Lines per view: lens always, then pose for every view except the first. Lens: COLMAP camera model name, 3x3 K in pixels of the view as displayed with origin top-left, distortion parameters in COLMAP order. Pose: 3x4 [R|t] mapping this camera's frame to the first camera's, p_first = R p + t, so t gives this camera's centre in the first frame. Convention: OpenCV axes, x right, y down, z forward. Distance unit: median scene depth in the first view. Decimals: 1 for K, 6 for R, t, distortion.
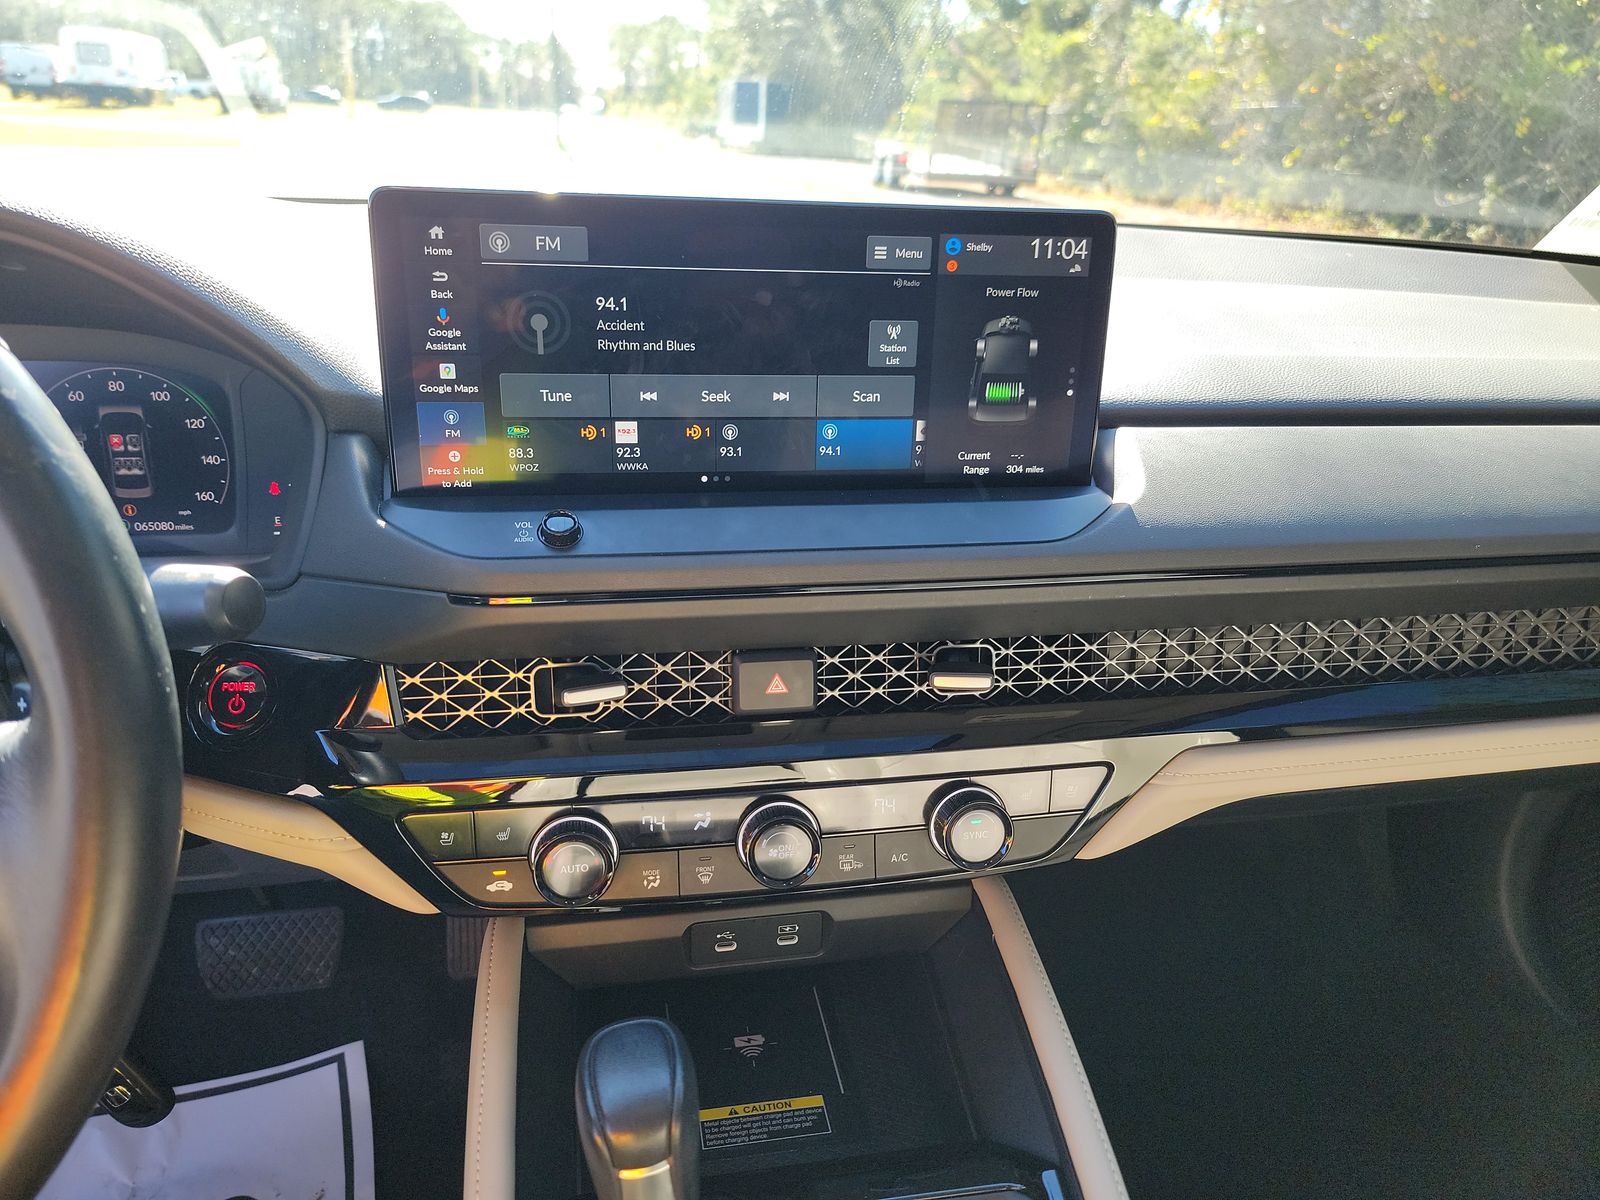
lens RADIAL K [[1128.2, 0, 800.0], [0, 1128.2, 600.0], [0, 0, 1]] dist [-0.008419, -0.005679]
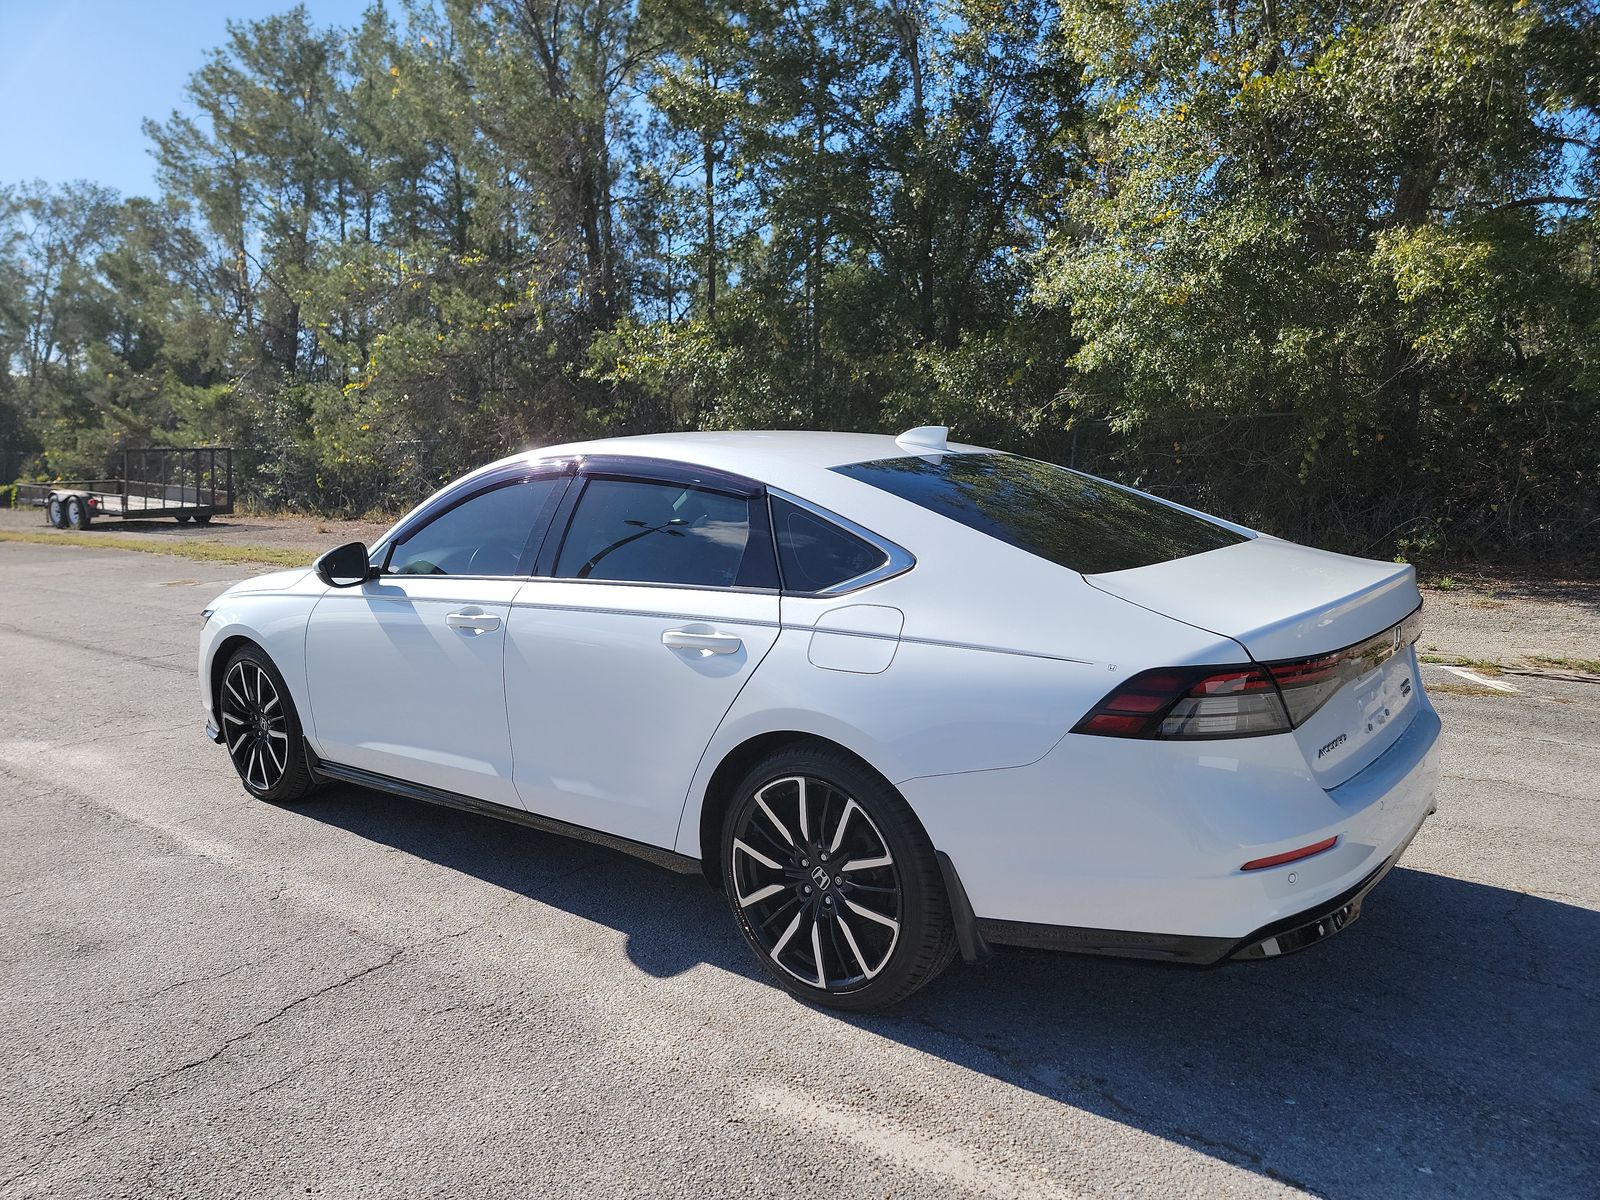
lens RADIAL K [[1128.2, 0, 800.0], [0, 1128.2, 600.0], [0, 0, 1]] dist [-0.008419, -0.005679]
pose [[0.741631, -0.147318, 0.654431, -0.103860], [0.305140, 0.942897, -0.133546, 0.041222], [-0.597388, 0.298735, 0.744235, -0.154464]]
